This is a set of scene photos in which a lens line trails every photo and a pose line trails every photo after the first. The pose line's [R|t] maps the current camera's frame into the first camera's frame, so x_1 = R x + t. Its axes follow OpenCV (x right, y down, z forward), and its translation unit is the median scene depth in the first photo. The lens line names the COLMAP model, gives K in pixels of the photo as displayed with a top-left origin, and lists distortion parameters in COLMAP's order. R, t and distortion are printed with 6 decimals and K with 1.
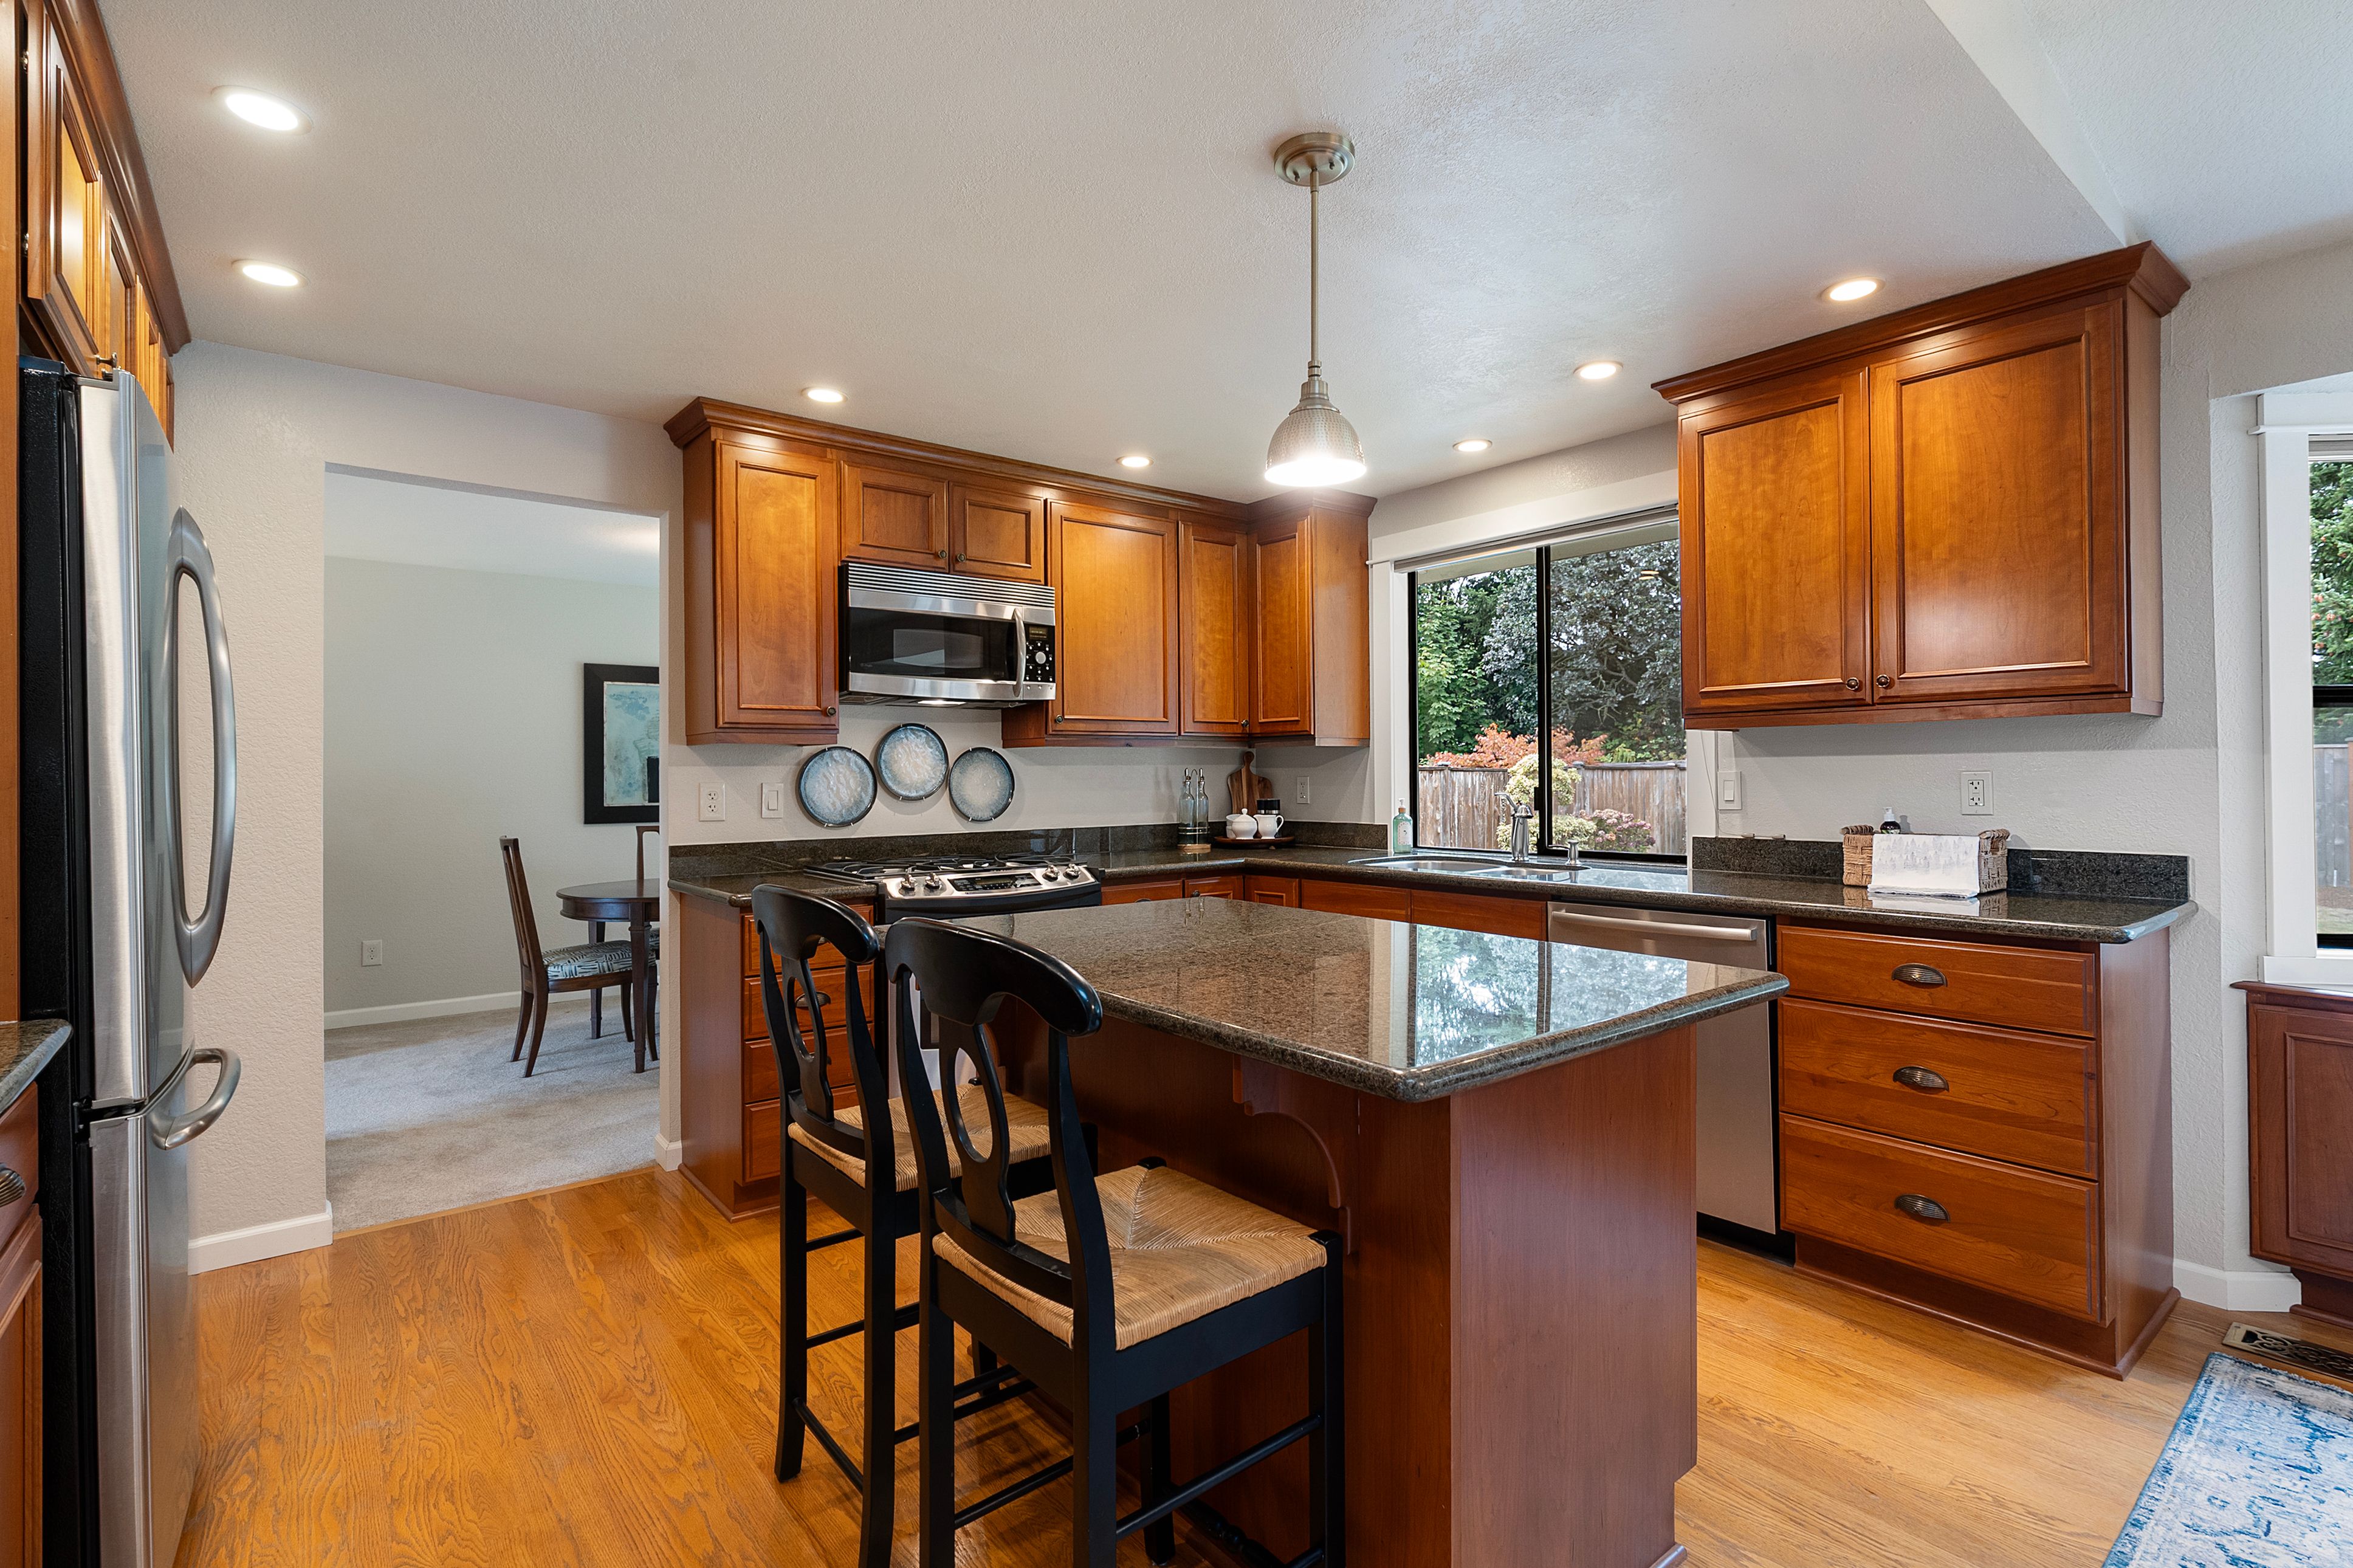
lens RADIAL K [[1096.1, 0, 1178.5], [0, 1096.1, 766.8], [0, 0, 1]] dist [-0.003126, 0.000377]
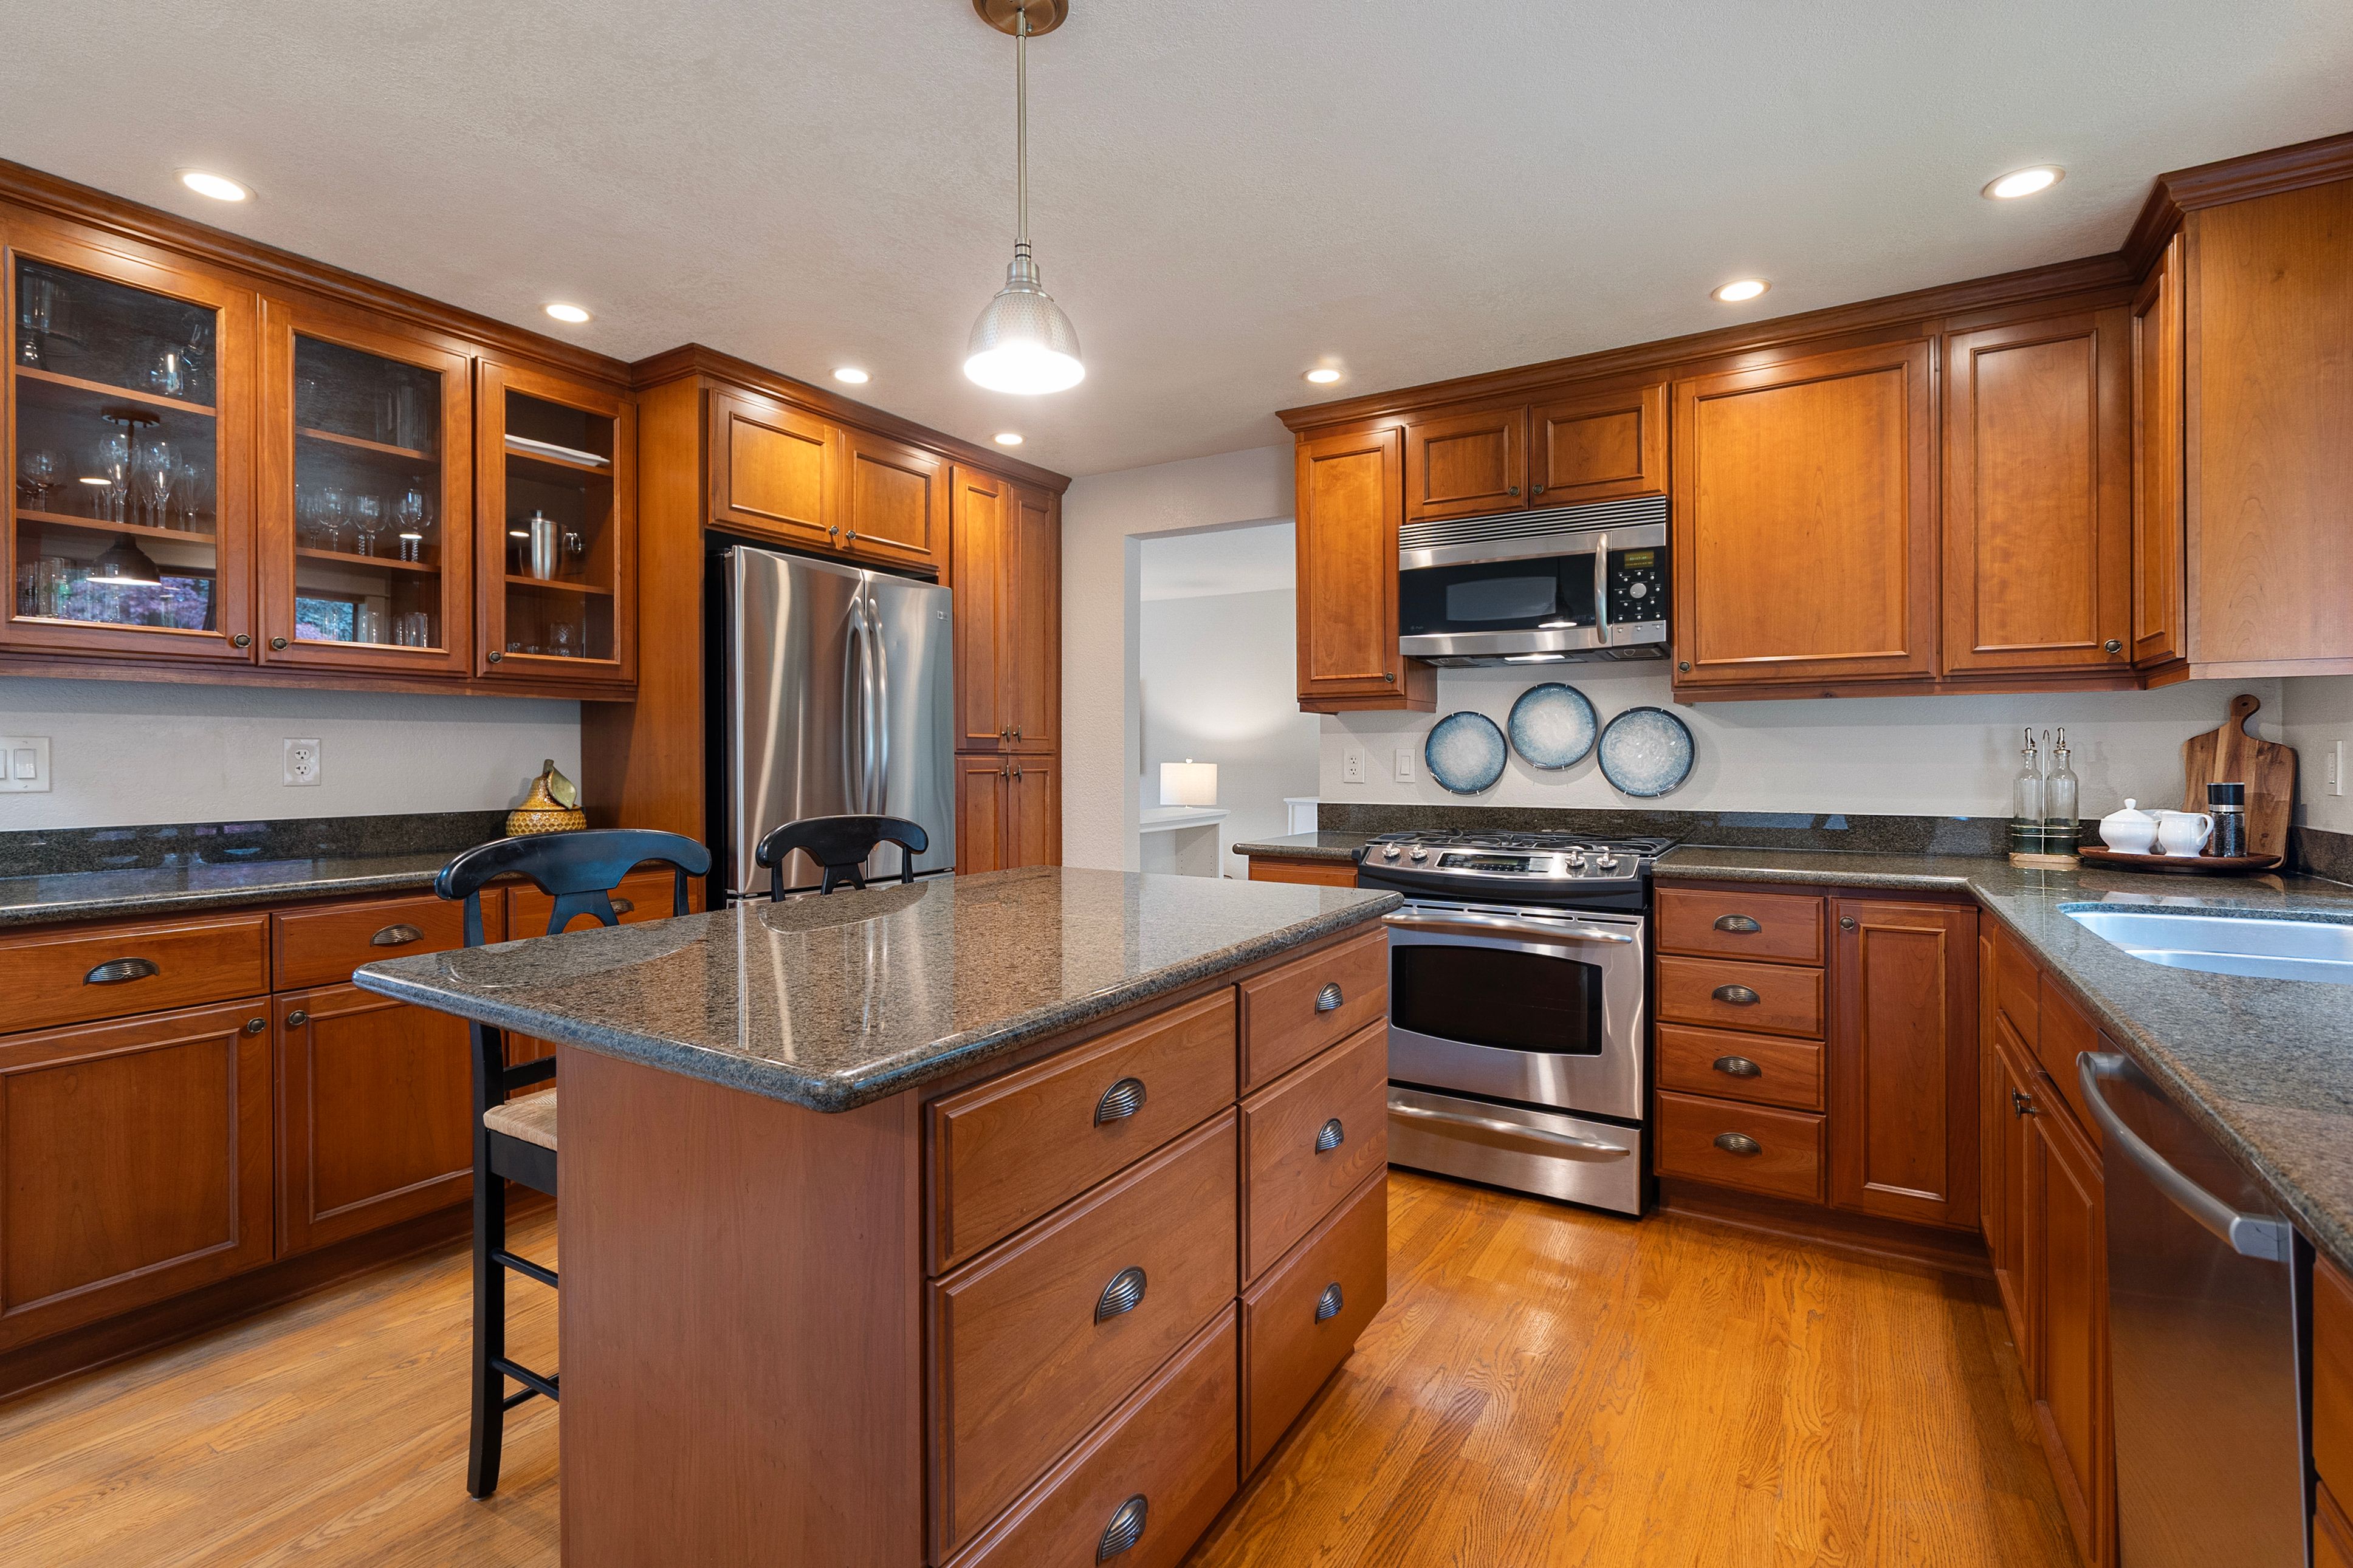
lens RADIAL K [[1063.5, 0, 1173.7], [0, 1063.5, 762.1], [0, 0, 1]] dist [0.000956, 0.000512]
pose [[0.336815, 0.012171, -0.941492, 0.491915], [0.004698, 0.999882, 0.014606, 0.011399], [0.941559, -0.009342, 0.336719, 0.437238]]
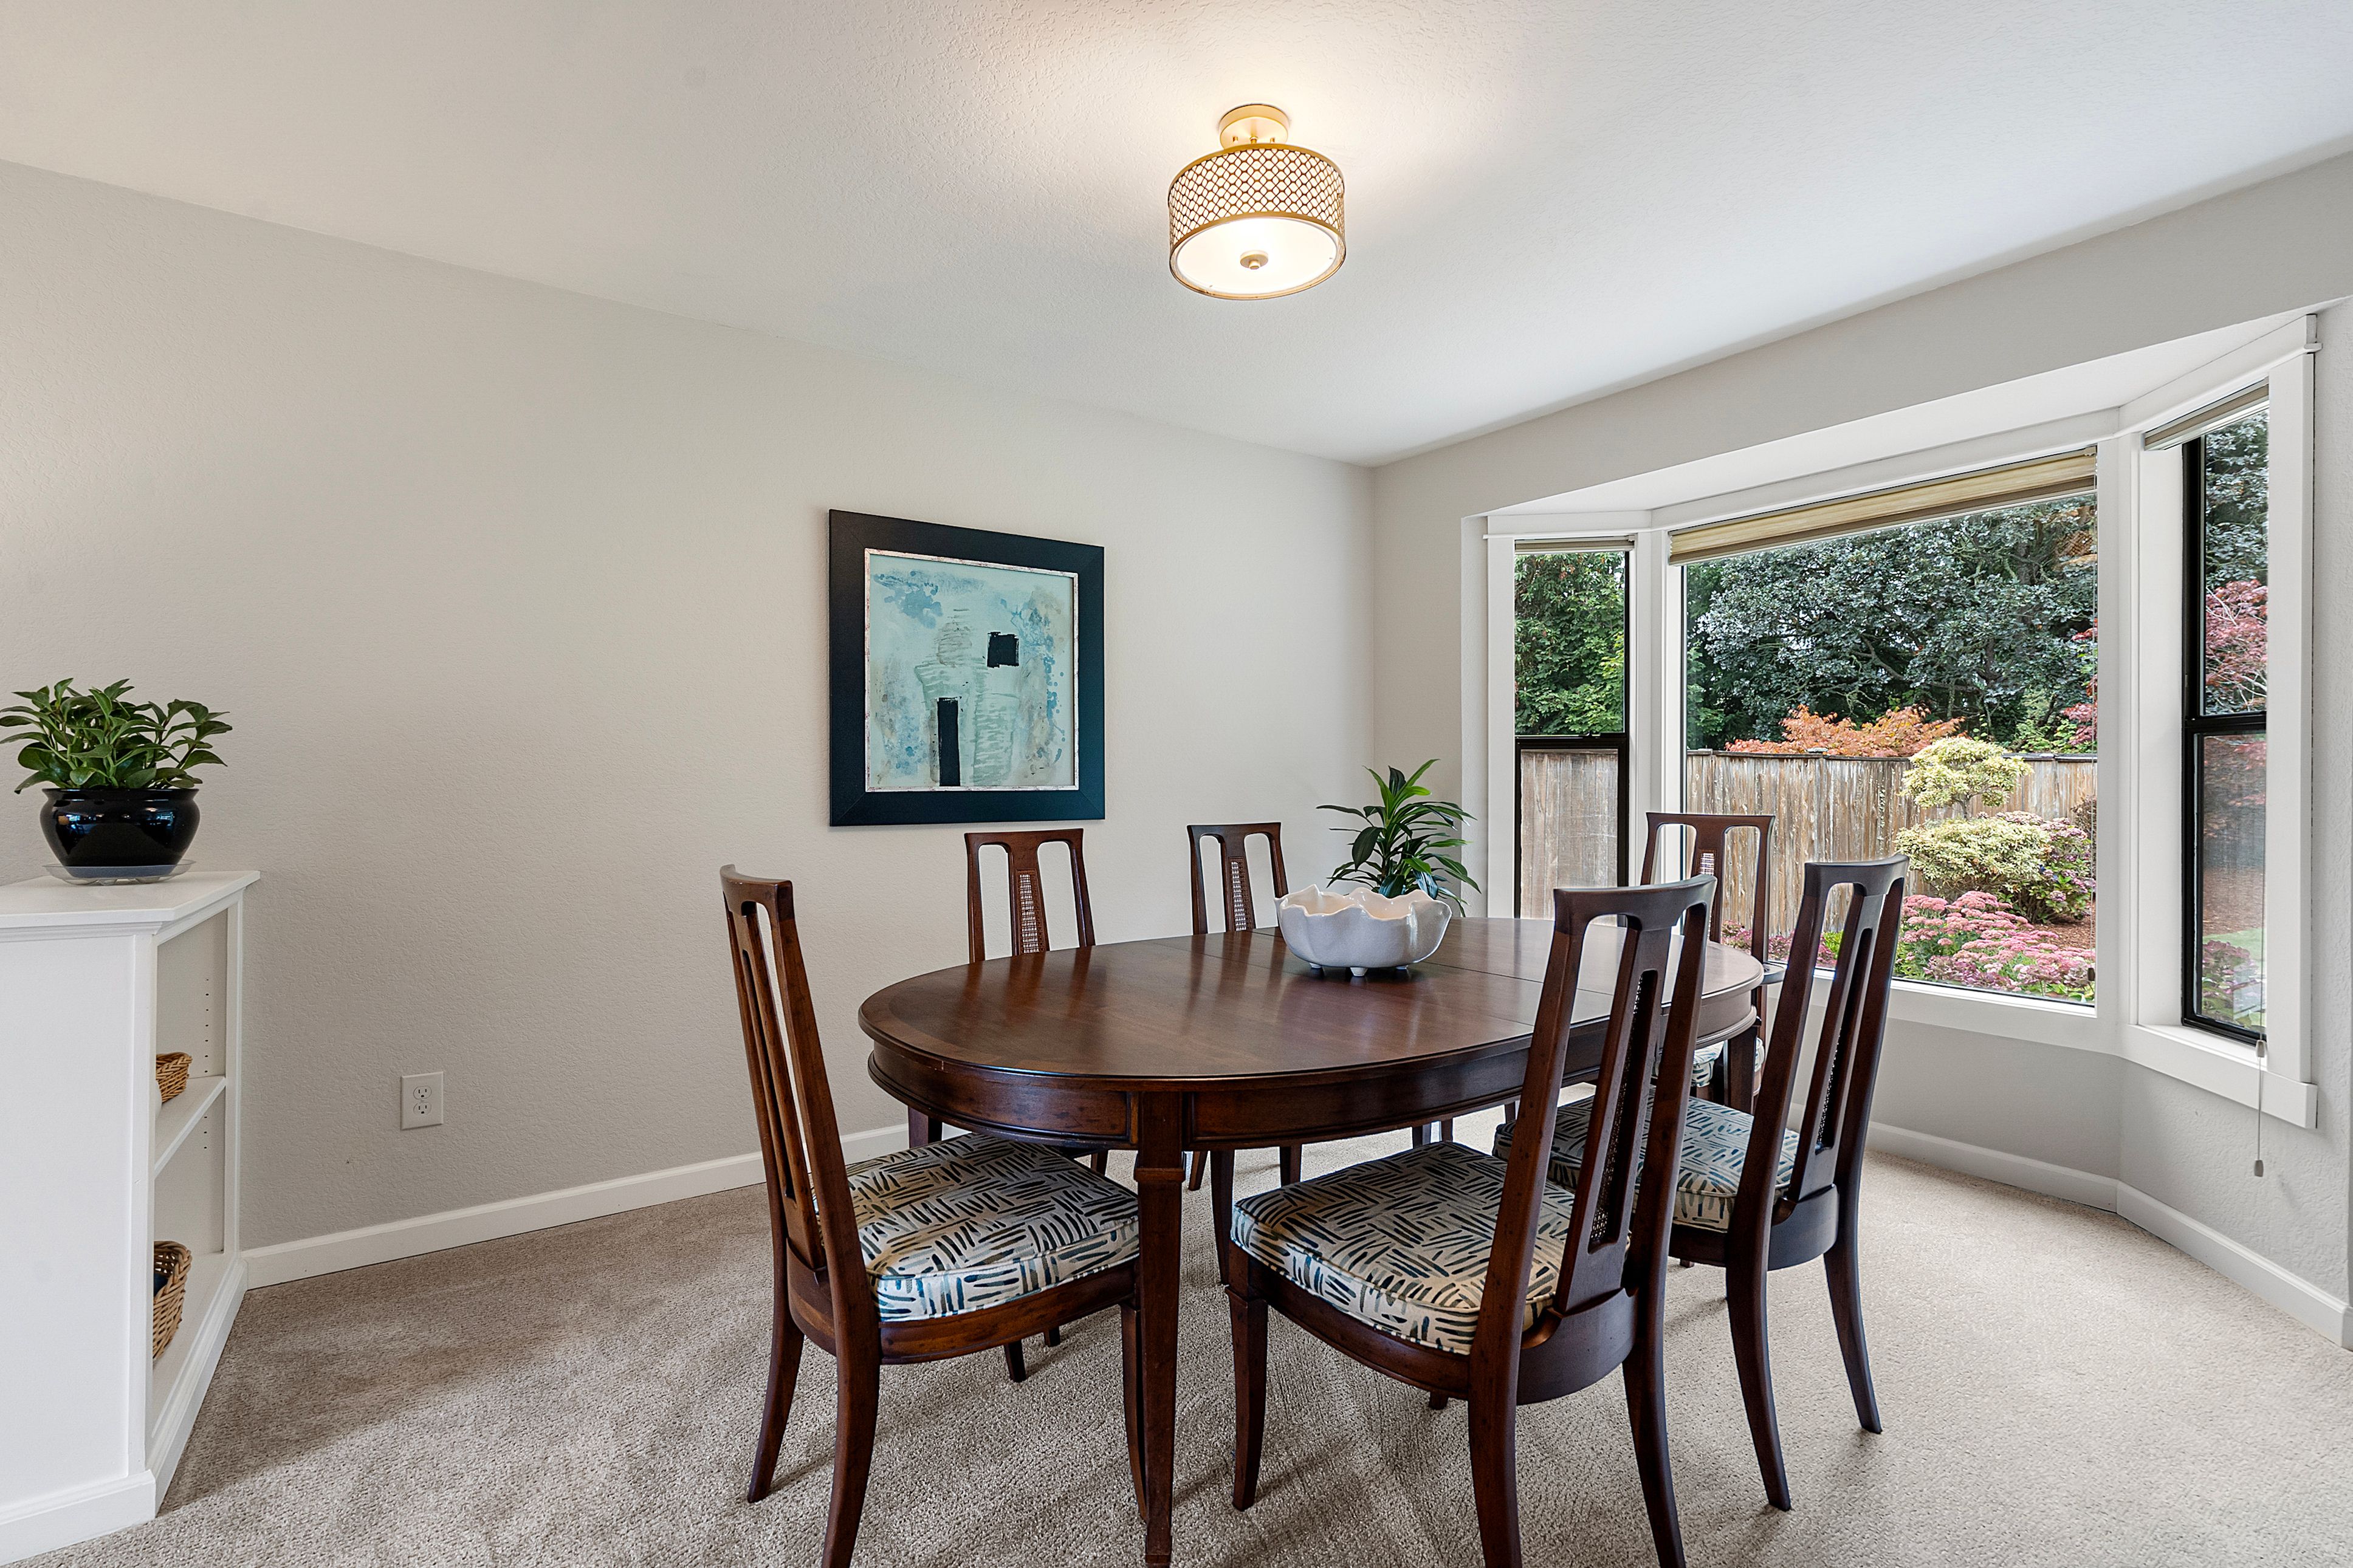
lens RADIAL K [[1060.6, 0, 1176.5], [0, 1060.6, 784.0], [0, 0, 1]] dist [-0.000127, 0.000085]
pose [[0.997634, 0.005899, -0.068492, -0.565125], [-0.004753, 0.999846, 0.016876, 0.038076], [0.068581, -0.016510, 0.997509, 0.842537]]
